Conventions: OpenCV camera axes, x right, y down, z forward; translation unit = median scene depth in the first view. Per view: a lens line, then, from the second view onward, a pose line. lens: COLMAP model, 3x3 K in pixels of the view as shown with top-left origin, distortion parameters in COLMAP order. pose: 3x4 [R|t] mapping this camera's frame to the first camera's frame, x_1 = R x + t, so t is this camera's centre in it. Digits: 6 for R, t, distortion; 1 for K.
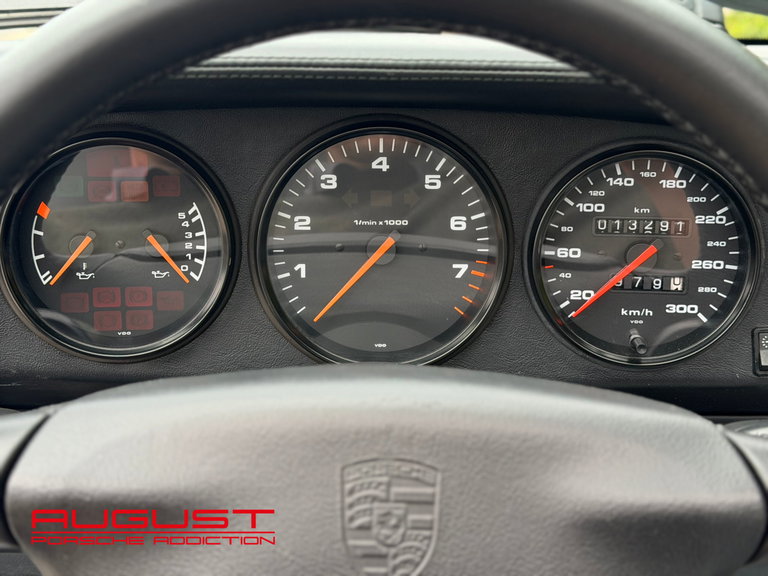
lens RADIAL K [[1180.8, 0, 382.3], [0, 1180.8, 290.3], [0, 0, 1]] dist [0.115057, 0.000000]
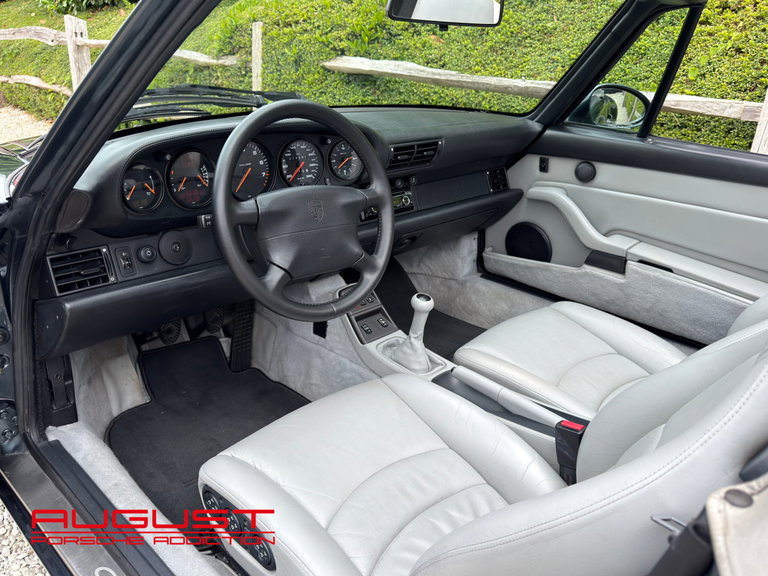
lens RADIAL K [[624.8, 0, 390.9], [0, 624.8, 294.9], [0, 0, 1]] dist [0.053679, -0.029274]
pose [[0.725901, -0.266938, 0.633886, -1.116865], [0.189525, 0.963566, 0.188735, 0.059867], [-0.661171, -0.016865, 0.750045, -0.939615]]
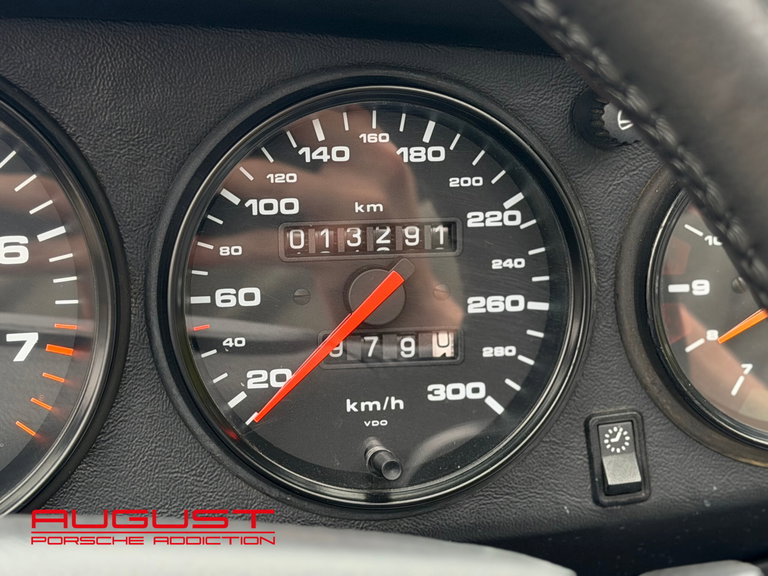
lens RADIAL K [[1907.7, 0, 387.7], [0, 1907.7, 292.6], [0, 0, 1]] dist [0.174365, 0.000000]
pose [[0.967815, -0.058766, 0.244707, 0.018884], [0.081504, 0.993140, -0.083846, 0.041048], [-0.238101, 0.101092, 0.965965, 0.190695]]
